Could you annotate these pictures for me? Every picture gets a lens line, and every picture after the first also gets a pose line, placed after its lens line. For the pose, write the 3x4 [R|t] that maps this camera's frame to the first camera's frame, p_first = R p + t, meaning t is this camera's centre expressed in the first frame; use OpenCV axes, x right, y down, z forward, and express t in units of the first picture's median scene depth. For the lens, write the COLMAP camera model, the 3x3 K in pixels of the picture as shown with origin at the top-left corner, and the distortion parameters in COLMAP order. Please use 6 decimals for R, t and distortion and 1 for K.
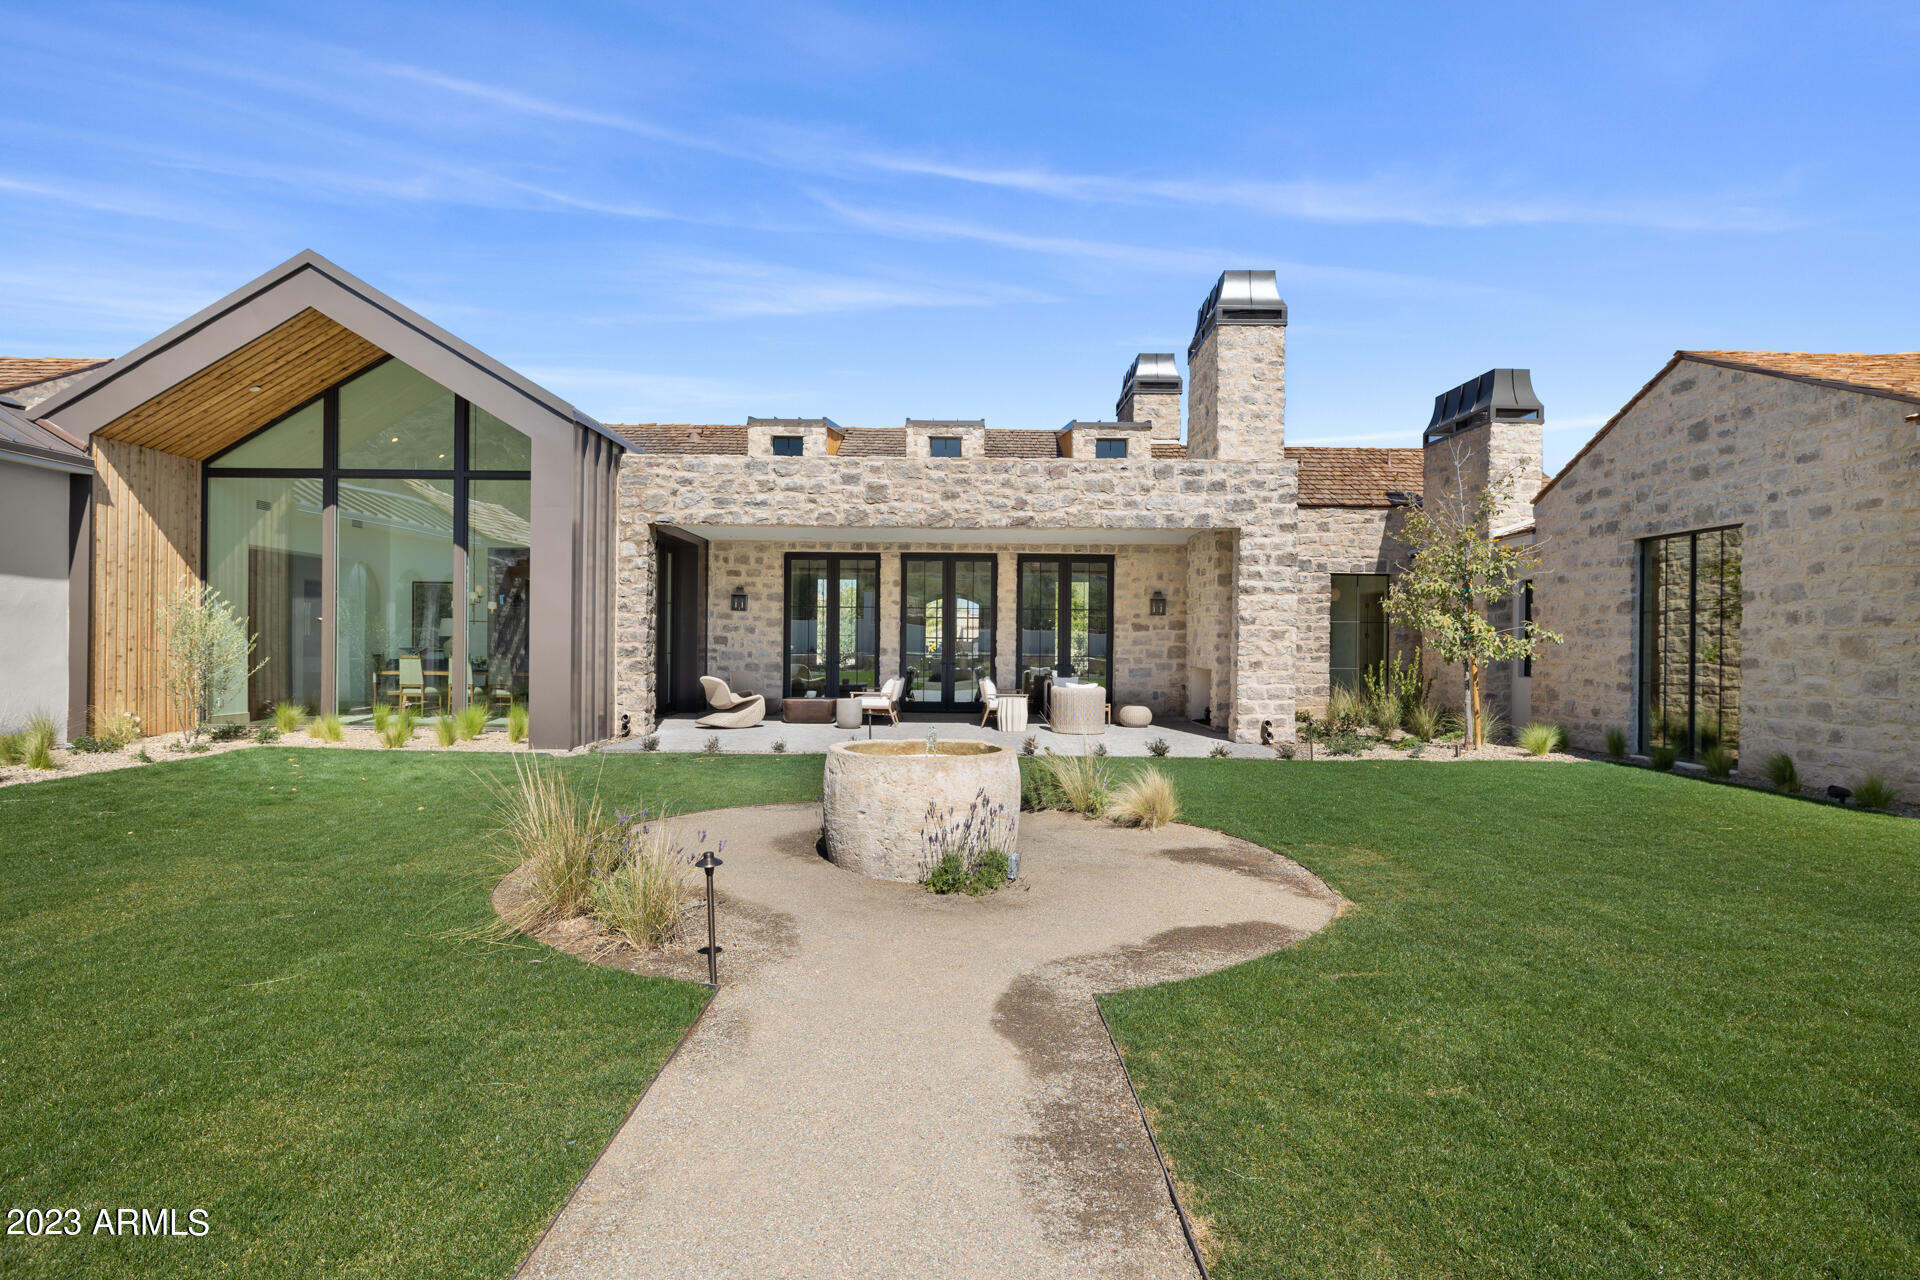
lens RADIAL K [[1002.9, 0, 955.5], [0, 1002.9, 646.1], [0, 0, 1]] dist [-0.004466, -0.001137]
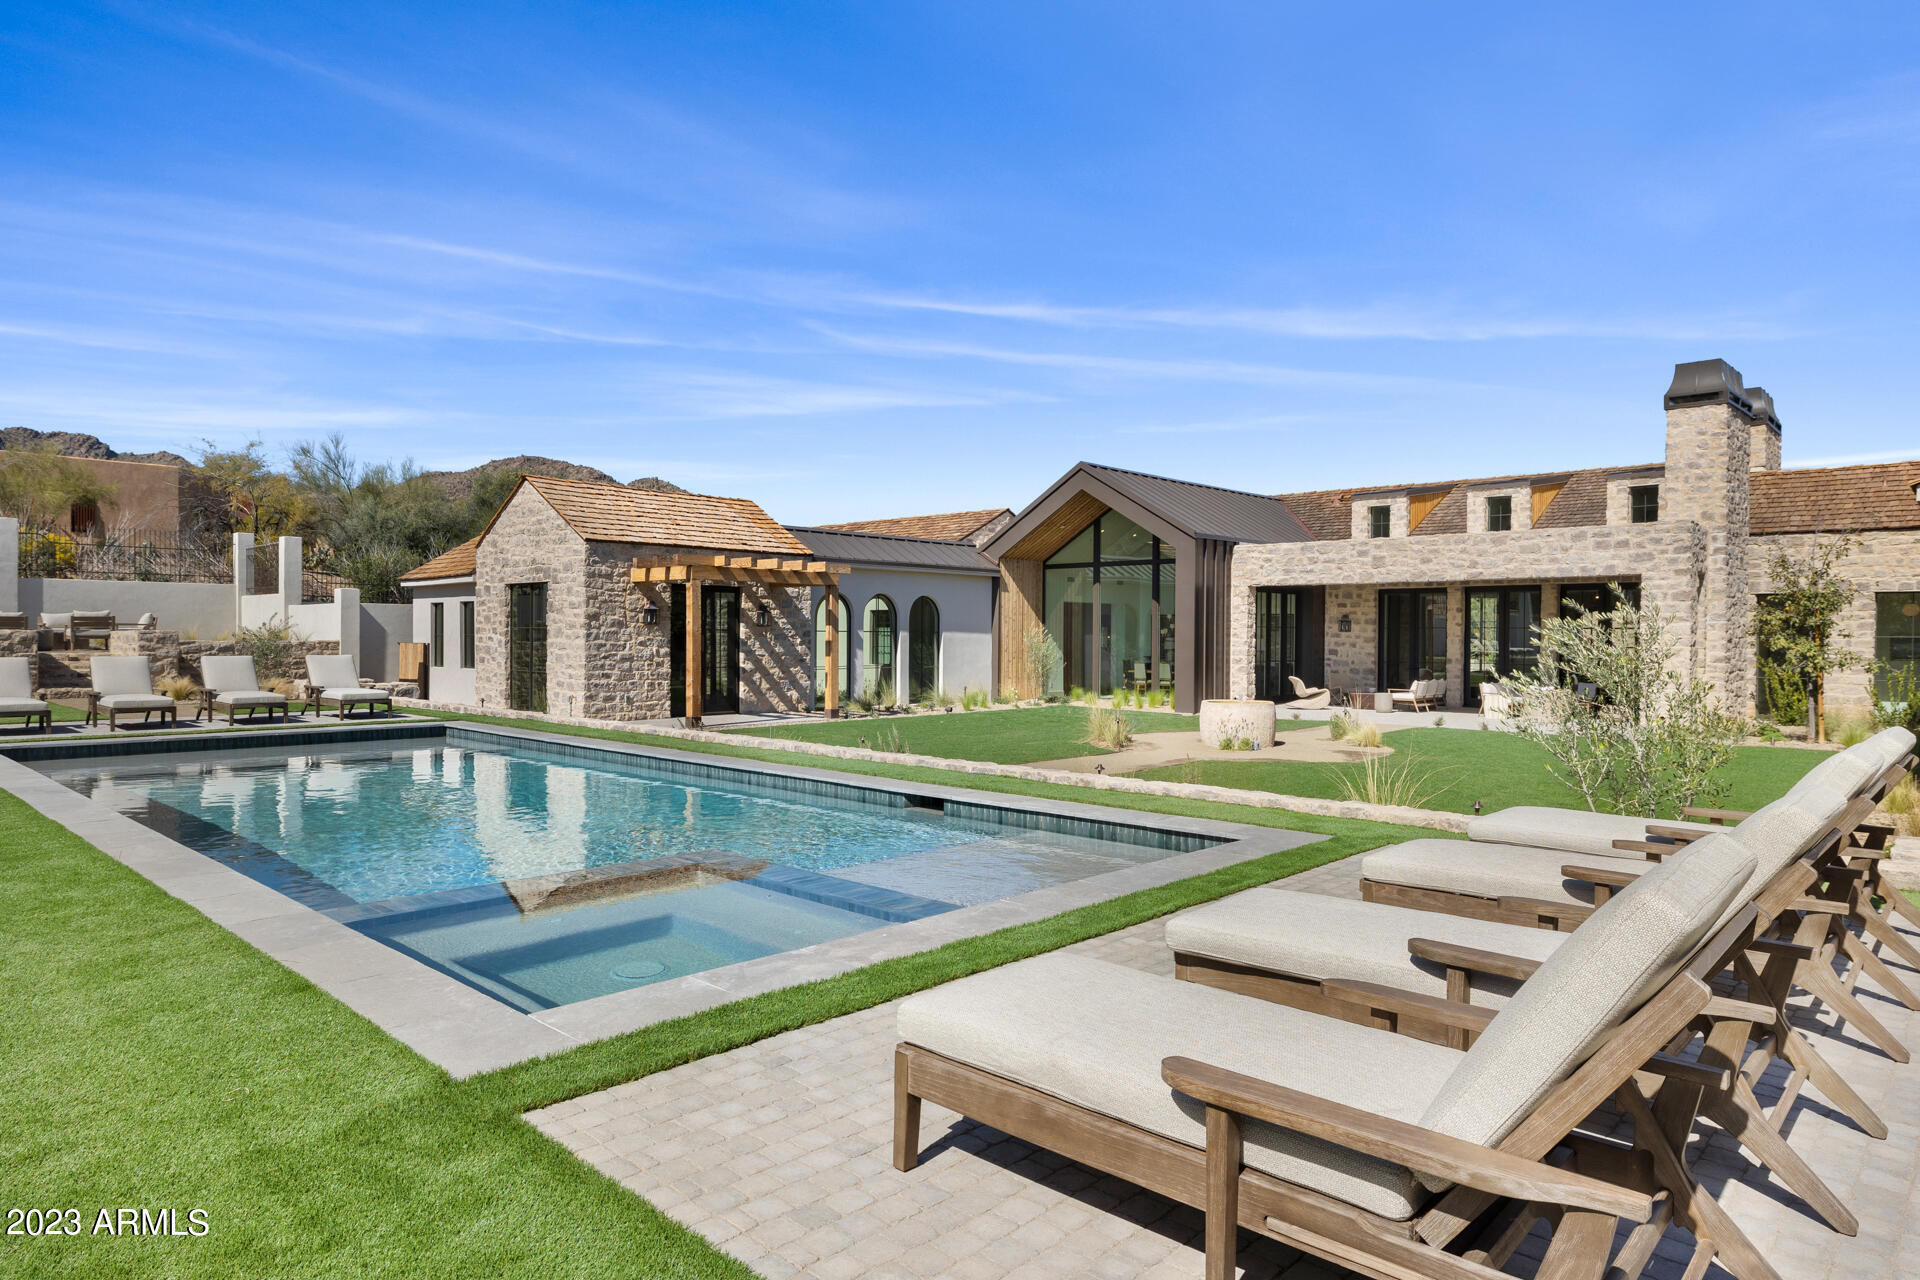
lens RADIAL K [[1087.3, 0, 949.4], [0, 1087.3, 648.5], [0, 0, 1]] dist [-0.031173, -0.000072]
pose [[0.723887, 0.001367, -0.689917, 0.600097], [-0.000556, 0.999999, 0.001398, -0.018082], [0.689918, -0.000629, 0.723887, -0.687275]]
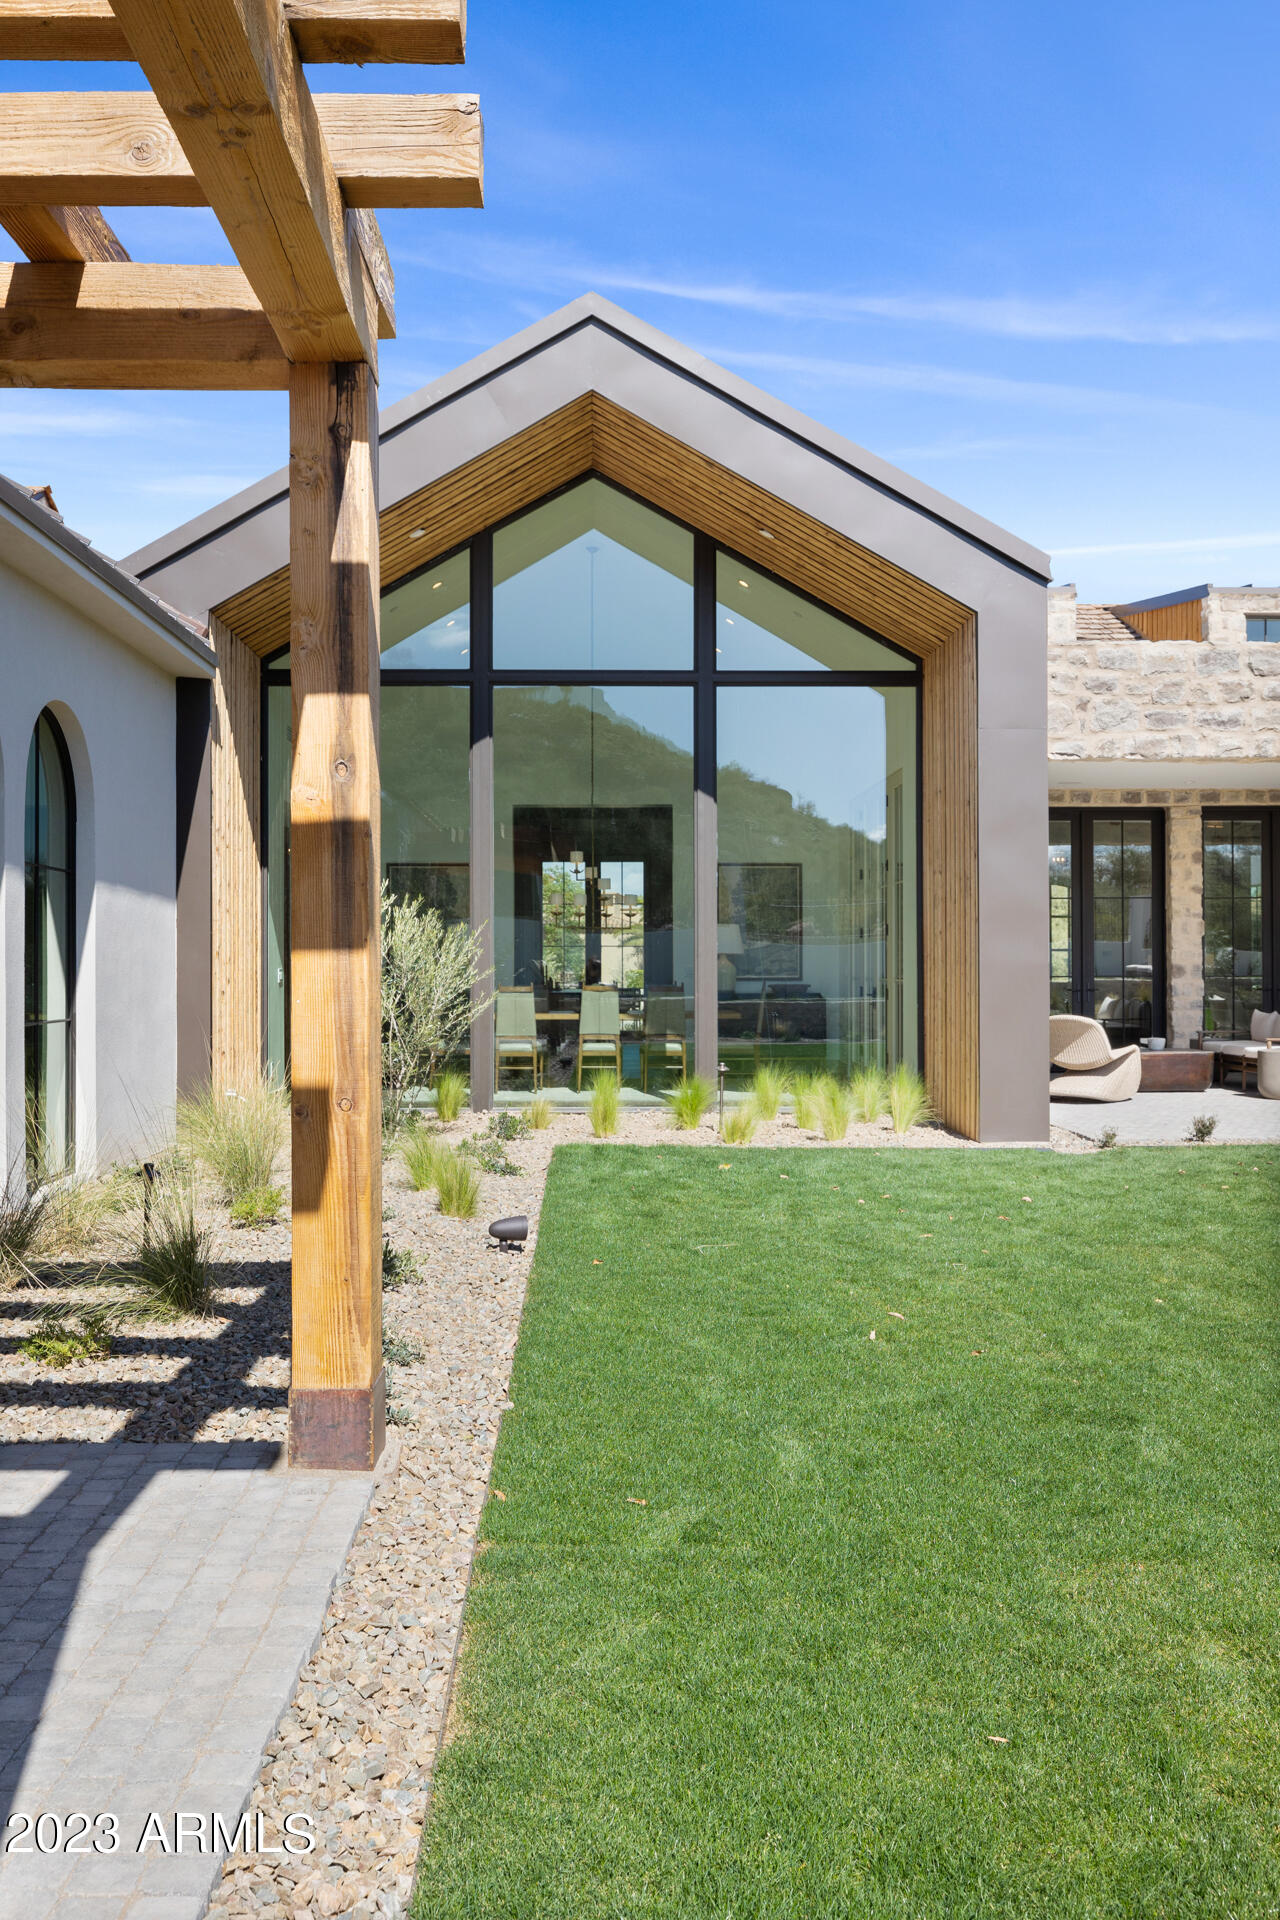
lens RADIAL K [[1644.3, 0, 641.3], [0, 1644.3, 959.1], [0, 0, 1]] dist [0.014267, 0.000582]
pose [[0.999583, -0.012315, 0.026106, -0.568638], [0.012457, 0.999909, -0.005274, -0.001247], [-0.026038, 0.005597, 0.999645, 0.034204]]
